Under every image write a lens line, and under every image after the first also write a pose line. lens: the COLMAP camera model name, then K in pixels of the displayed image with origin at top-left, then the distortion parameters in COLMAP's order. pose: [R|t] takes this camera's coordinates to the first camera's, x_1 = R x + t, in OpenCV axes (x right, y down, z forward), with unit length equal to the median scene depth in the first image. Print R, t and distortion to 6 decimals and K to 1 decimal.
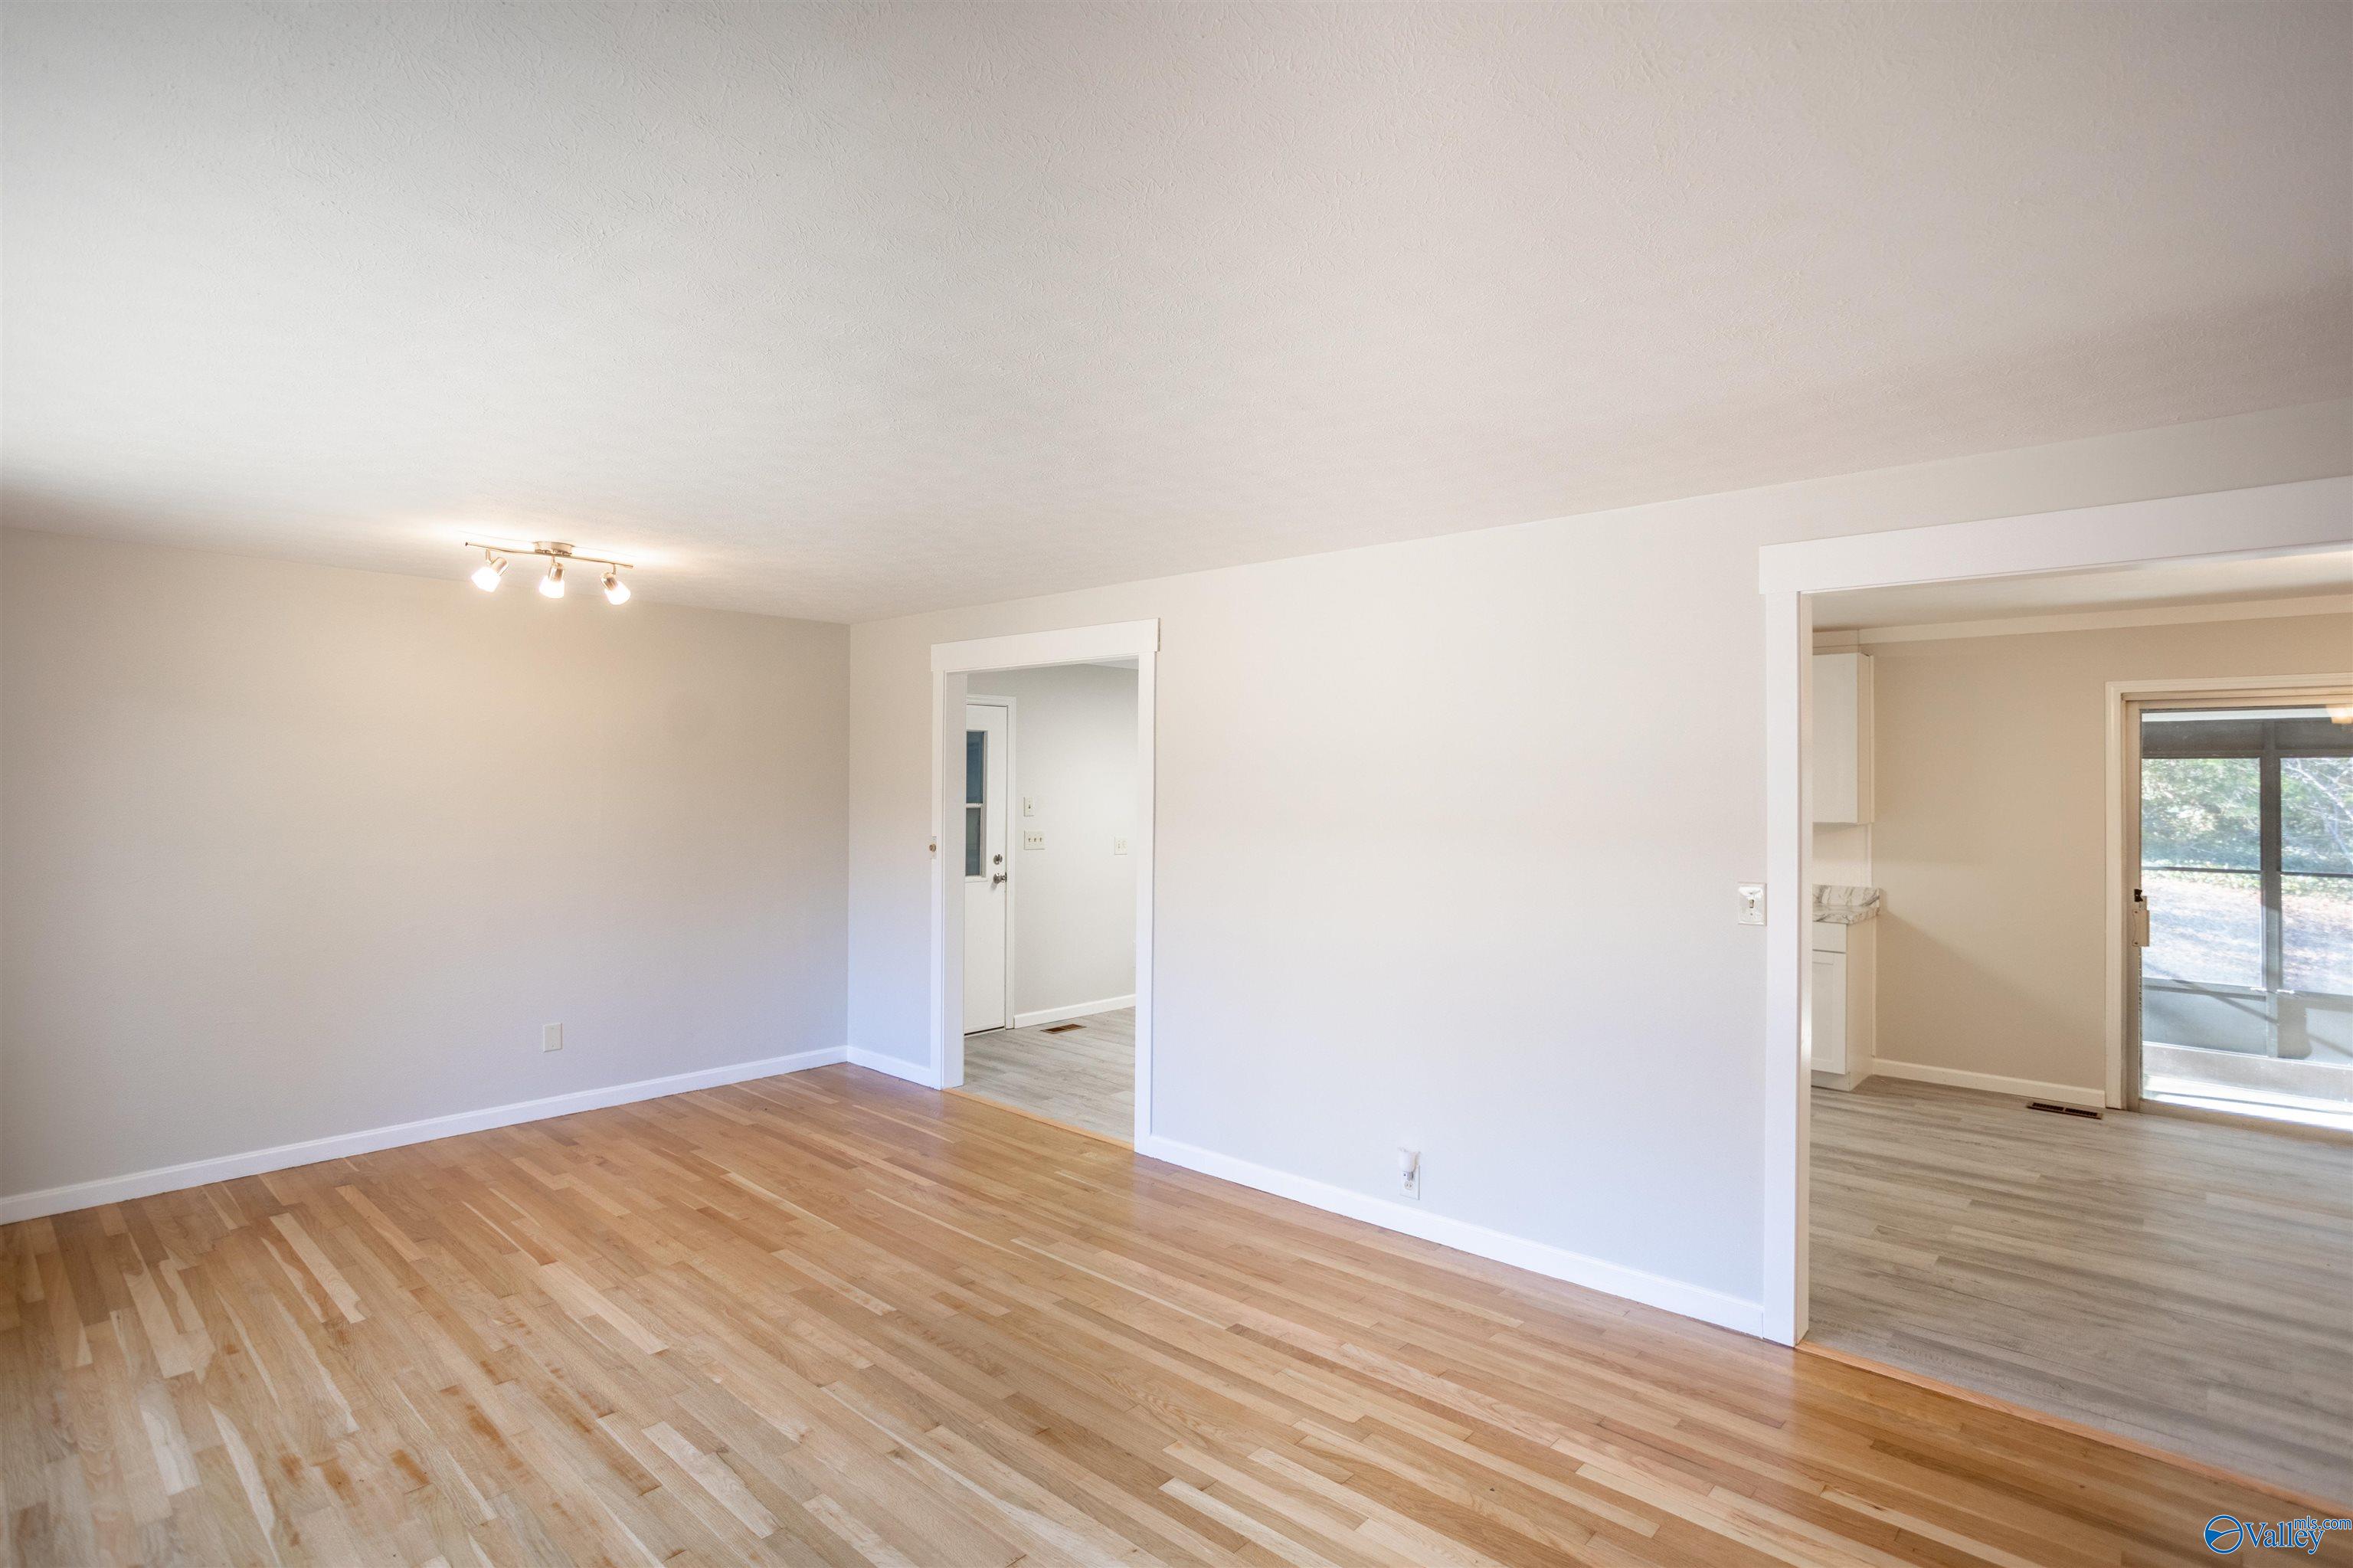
lens RADIAL K [[1159.4, 0, 1176.5], [0, 1159.4, 784.0], [0, 0, 1]] dist [-0.001920, 0.000269]
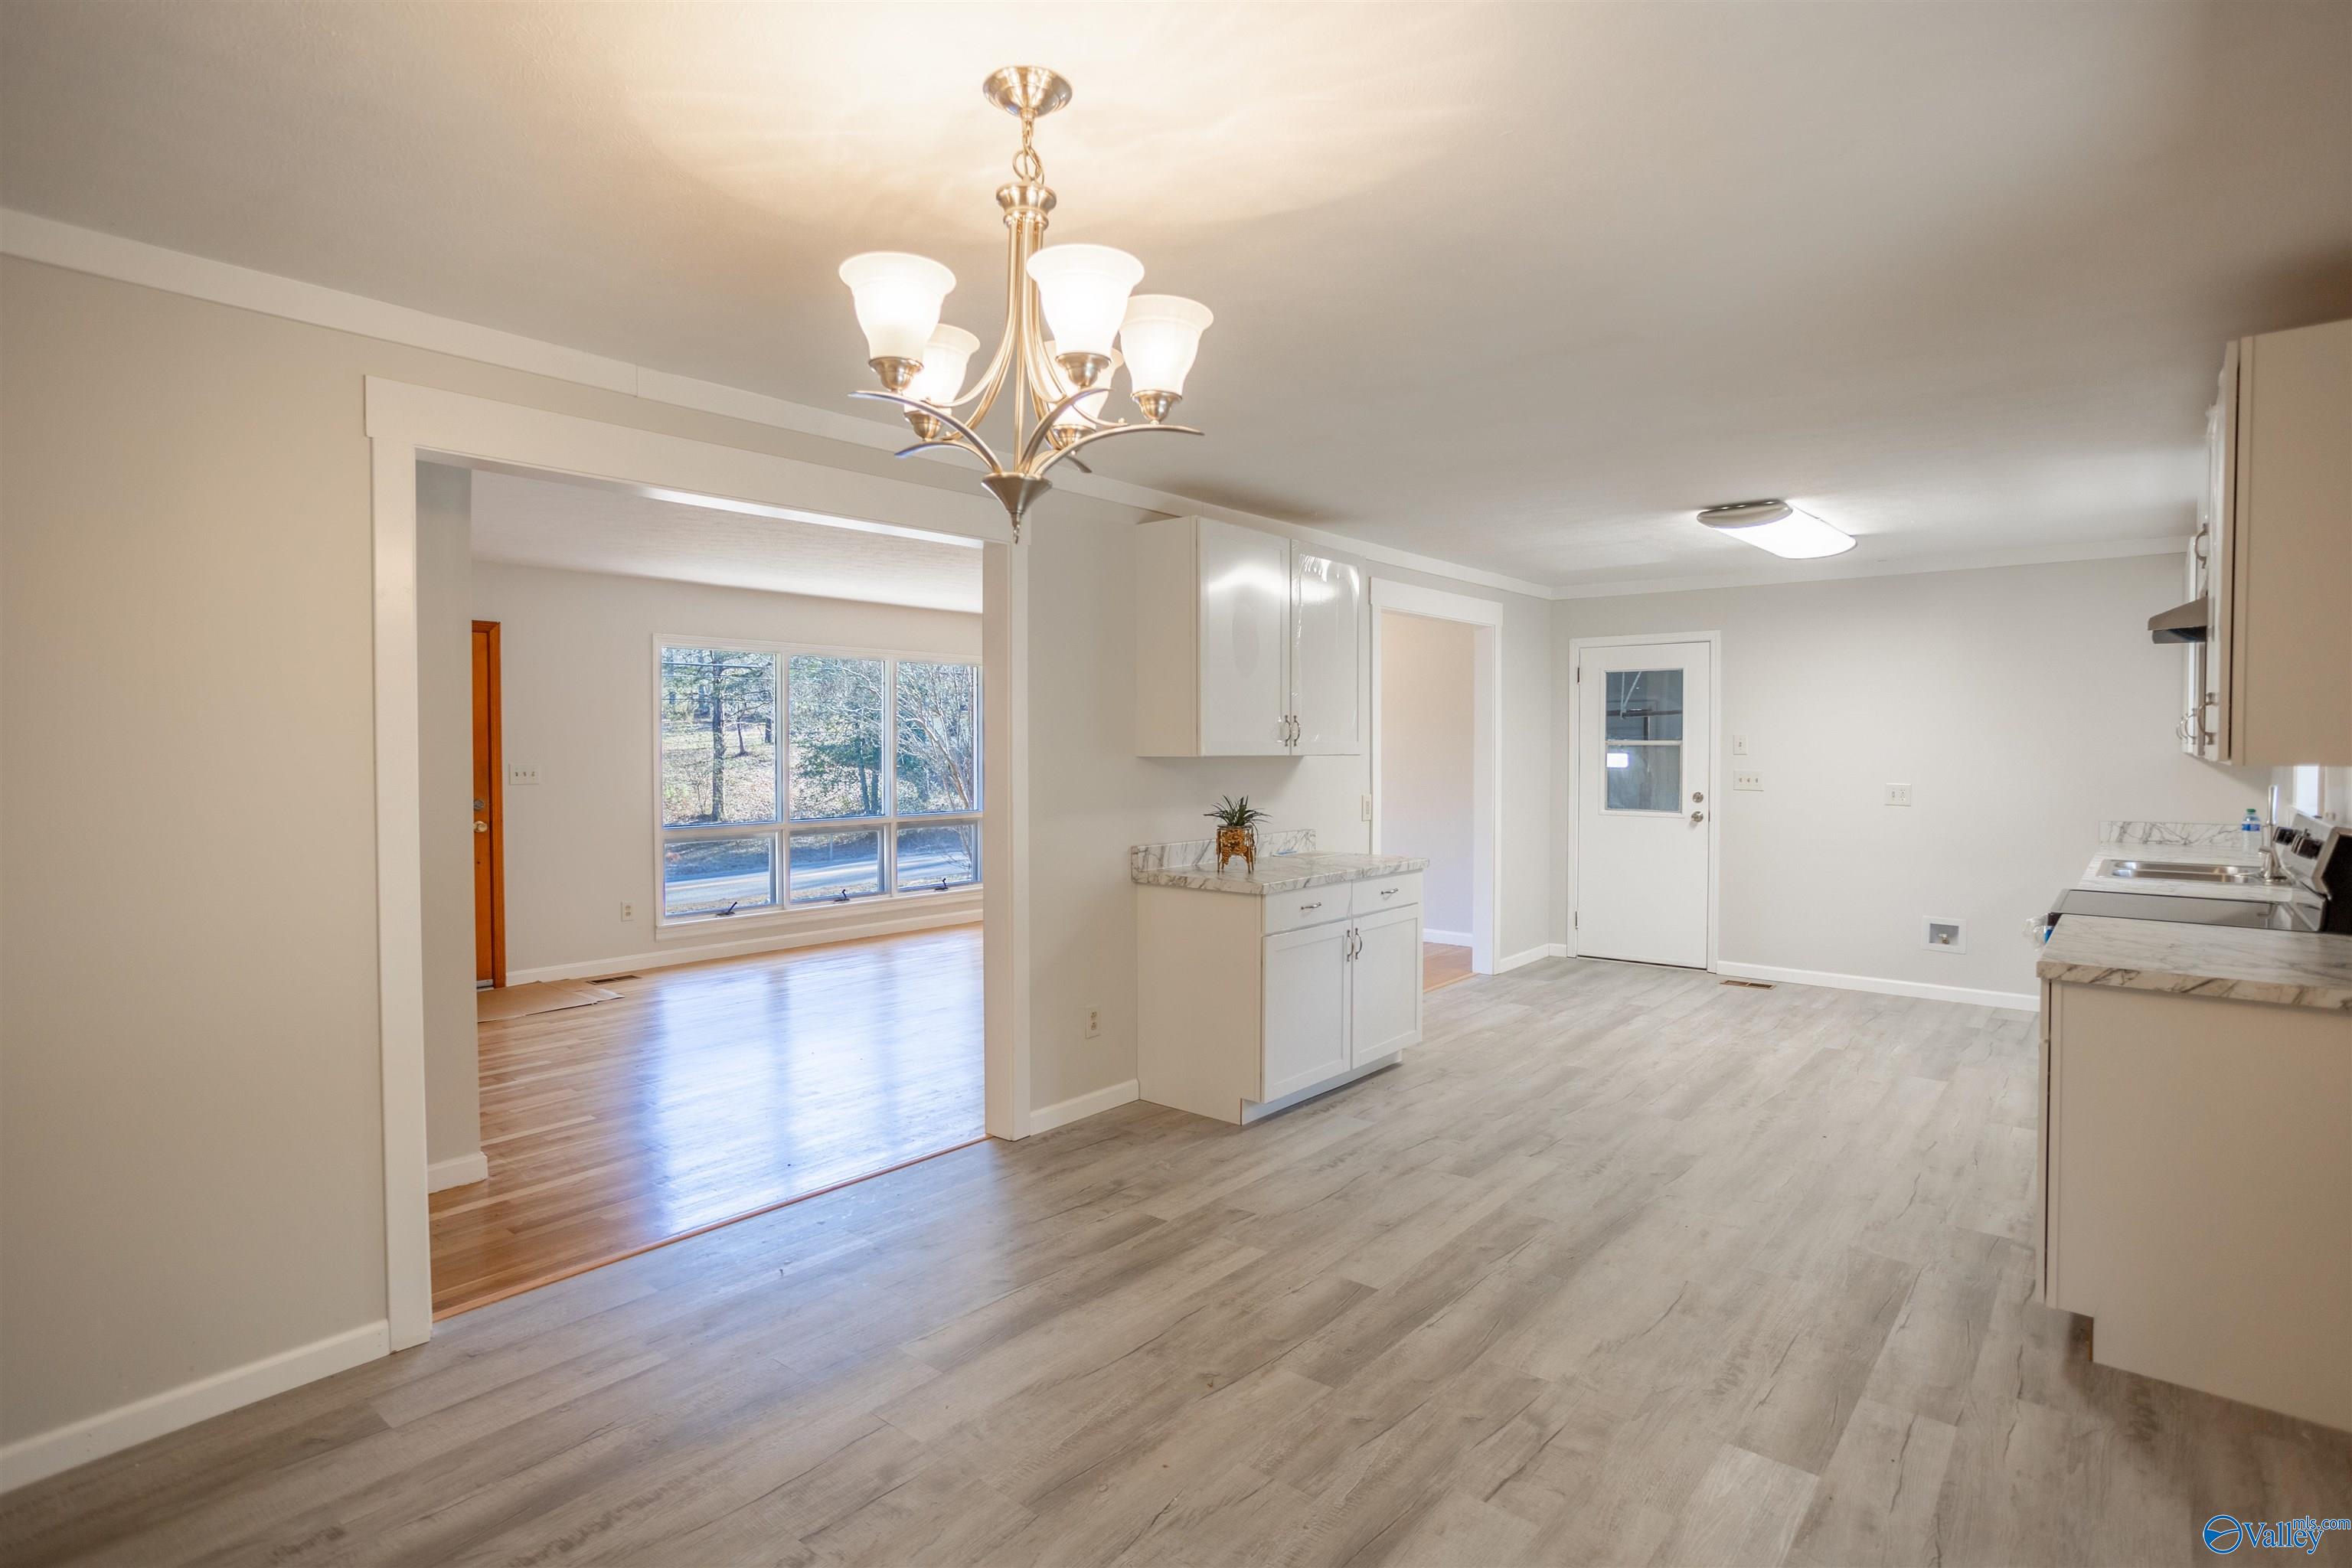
lens RADIAL K [[1188.5, 0, 1171.1], [0, 1188.5, 765.7], [0, 0, 1]] dist [-0.057205, 0.054671]
pose [[0.048828, 0.014070, -0.998708, 0.962713], [0.000192, 0.999901, 0.014096, 0.027614], [0.998807, -0.000880, 0.048820, 0.592034]]
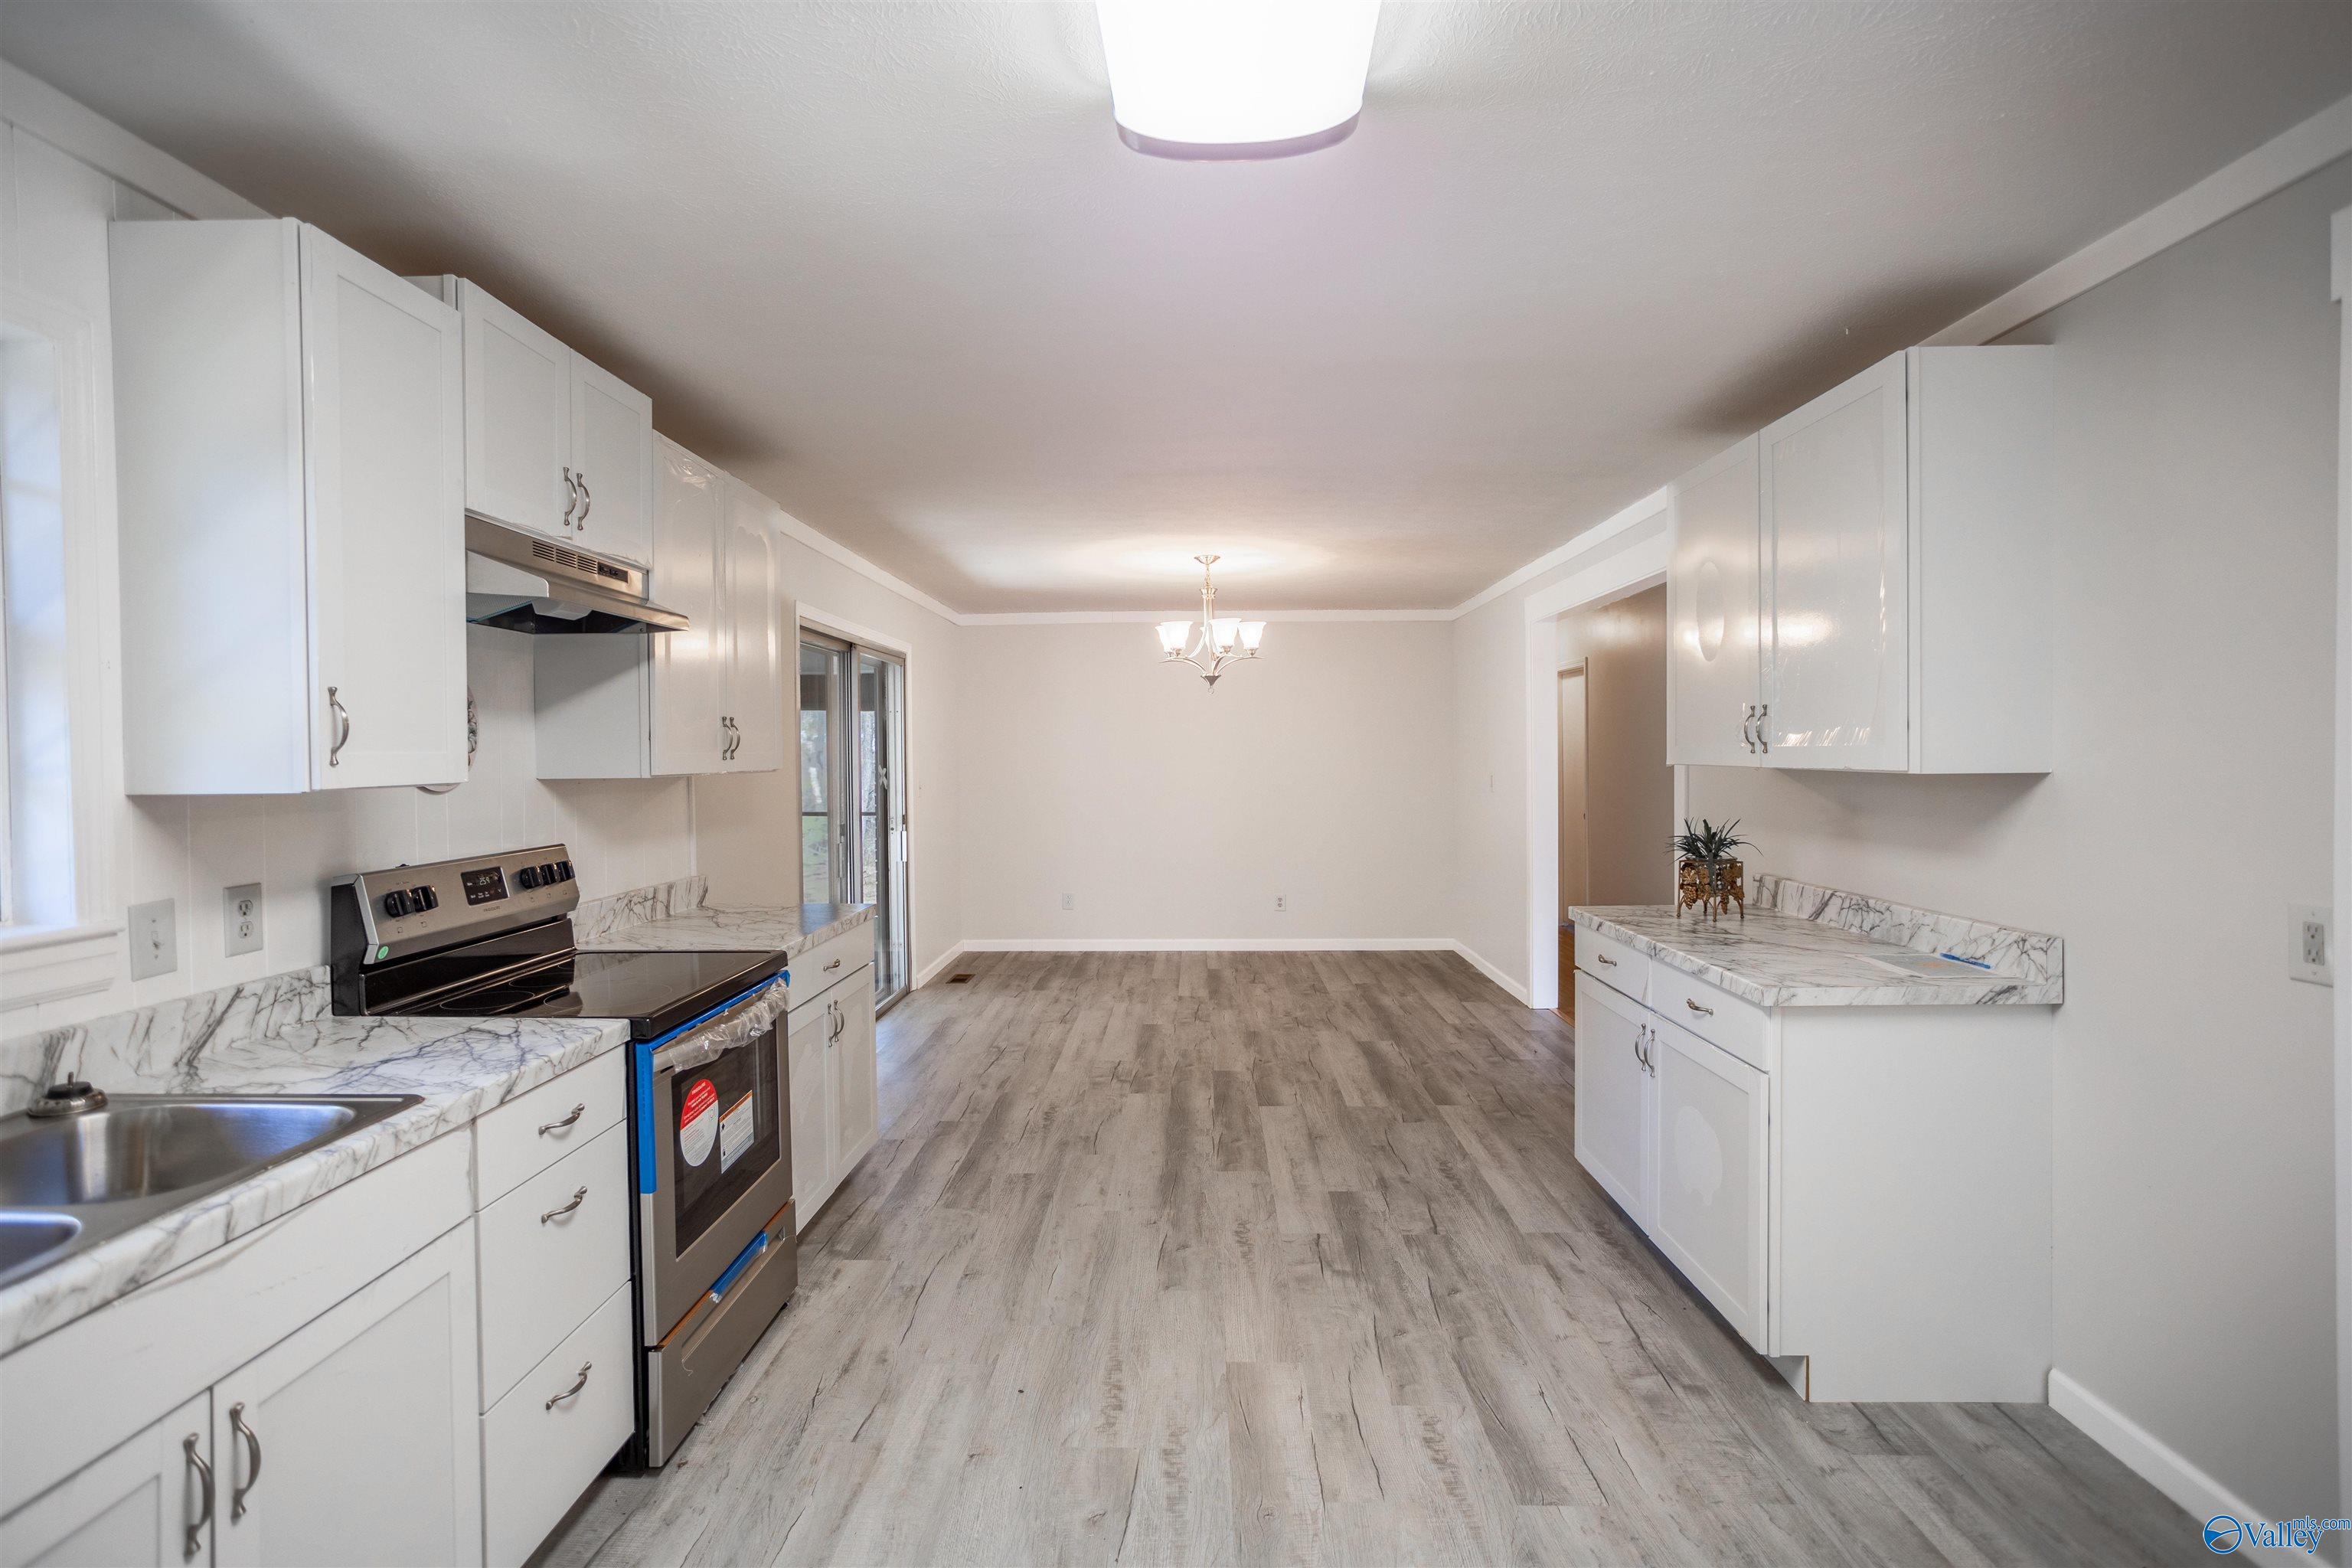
lens RADIAL K [[1158.8, 0, 1176.0], [0, 1158.8, 784.0], [0, 0, 1]] dist [-0.001920, 0.000269]
pose [[-0.664675, -0.018435, 0.746905, -0.031811], [0.006576, 0.999512, 0.030523, 0.022527], [-0.747104, 0.025199, -0.664230, 1.228736]]
